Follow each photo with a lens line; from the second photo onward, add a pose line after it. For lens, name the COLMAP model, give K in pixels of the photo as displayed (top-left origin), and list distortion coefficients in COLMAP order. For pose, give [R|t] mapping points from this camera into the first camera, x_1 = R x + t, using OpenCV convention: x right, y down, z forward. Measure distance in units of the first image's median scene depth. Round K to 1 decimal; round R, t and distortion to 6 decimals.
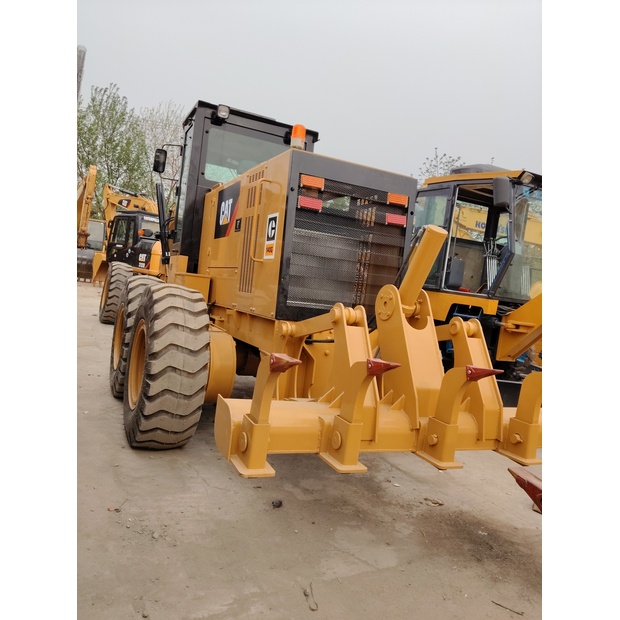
lens RADIAL K [[523.2, 0, 310.0], [0, 523.2, 310.0], [0, 0, 1]] dist [0.045532, -0.099681]
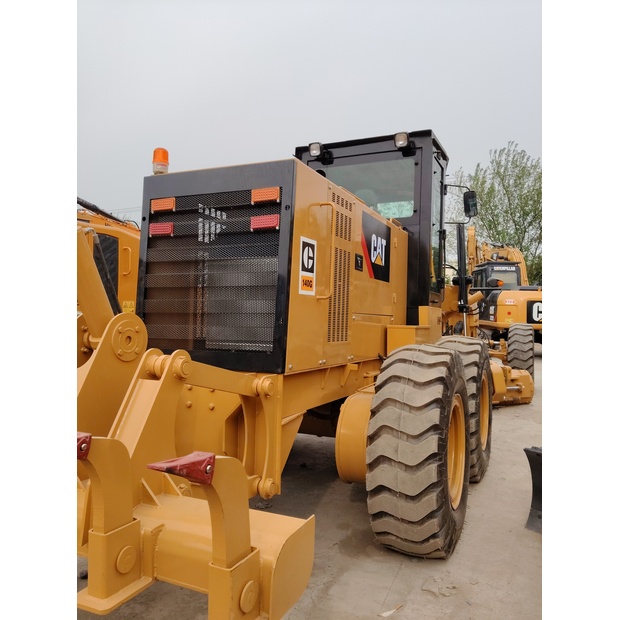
lens RADIAL K [[523.2, 0, 310.0], [0, 523.2, 310.0], [0, 0, 1]] dist [0.045532, -0.099681]
pose [[0.644356, -0.113456, -0.756263, 0.739483], [0.026239, 0.991631, -0.126409, 0.043342], [0.764276, 0.061609, 0.641940, 0.582428]]
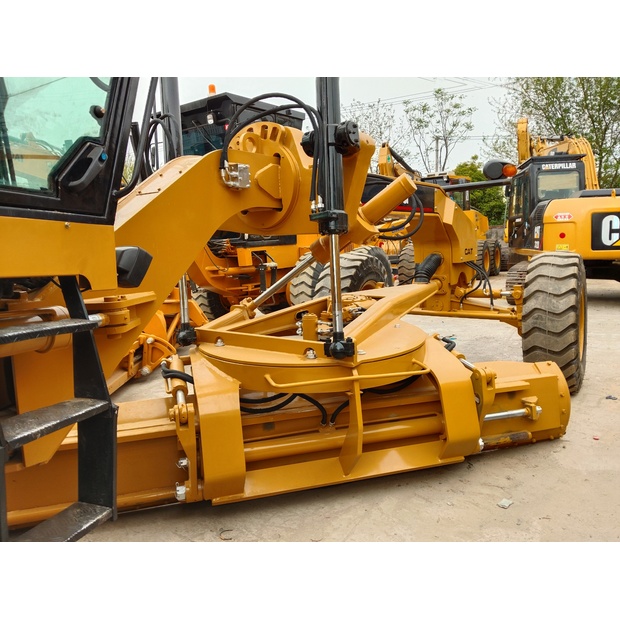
lens RADIAL K [[523.2, 0, 310.0], [0, 523.2, 310.0], [0, 0, 1]] dist [0.045532, -0.099681]
pose [[0.530684, -0.046057, -0.846317, 0.219959], [0.061060, 0.998005, -0.016024, -0.063180], [0.845367, -0.043172, 0.532438, 1.795265]]
